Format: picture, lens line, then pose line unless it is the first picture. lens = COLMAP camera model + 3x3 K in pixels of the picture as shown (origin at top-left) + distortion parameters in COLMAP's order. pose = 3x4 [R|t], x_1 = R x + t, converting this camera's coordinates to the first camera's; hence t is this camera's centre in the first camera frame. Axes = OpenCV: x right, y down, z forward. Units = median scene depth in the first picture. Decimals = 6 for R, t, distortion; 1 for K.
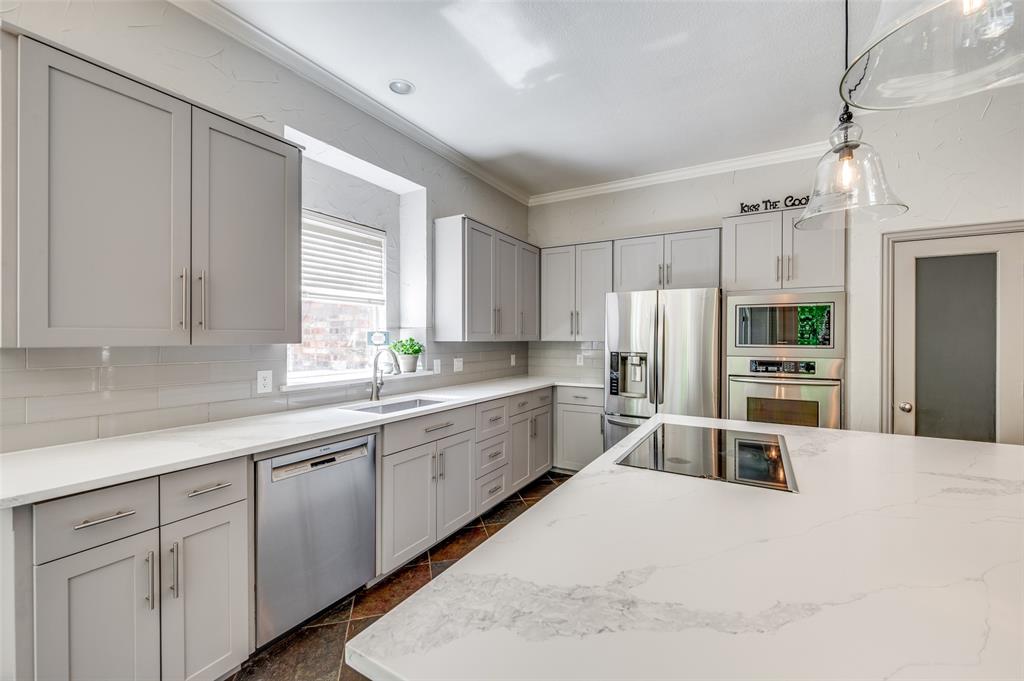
lens RADIAL K [[409.5, 0, 515.3], [0, 409.5, 340.3], [0, 0, 1]] dist [-0.004575, 0.000770]
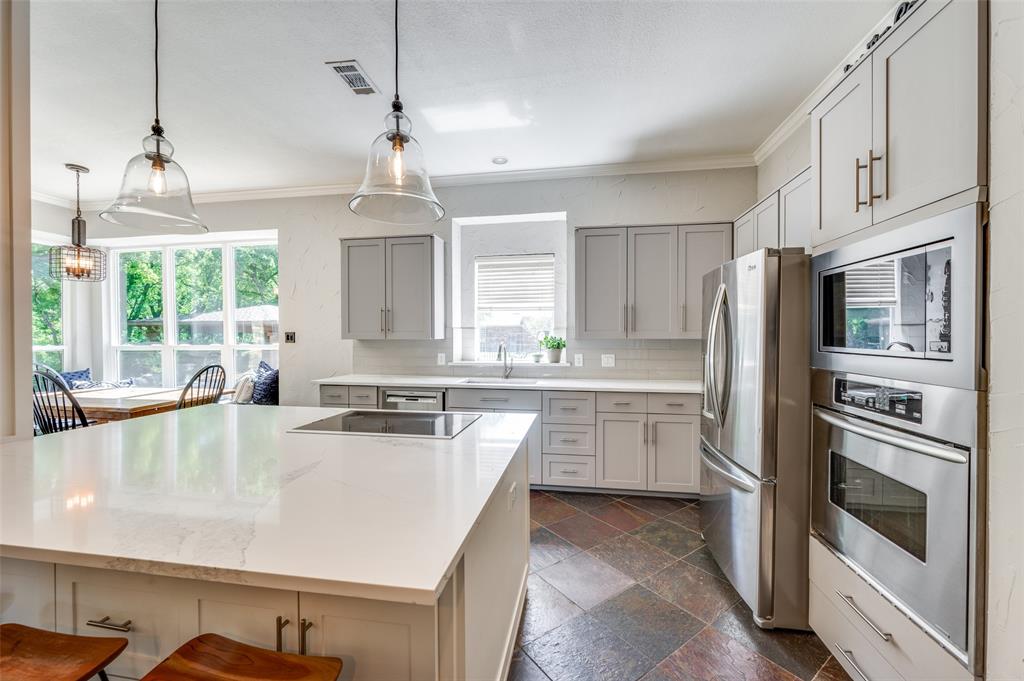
lens RADIAL K [[409.5, 0, 516.6], [0, 409.5, 339.1], [0, 0, 1]] dist [-0.004575, 0.000770]
pose [[0.354179, 0.005443, -0.935162, 0.918480], [-0.003007, 0.999985, 0.004682, -0.000870], [0.935173, 0.001154, 0.354189, 0.461248]]
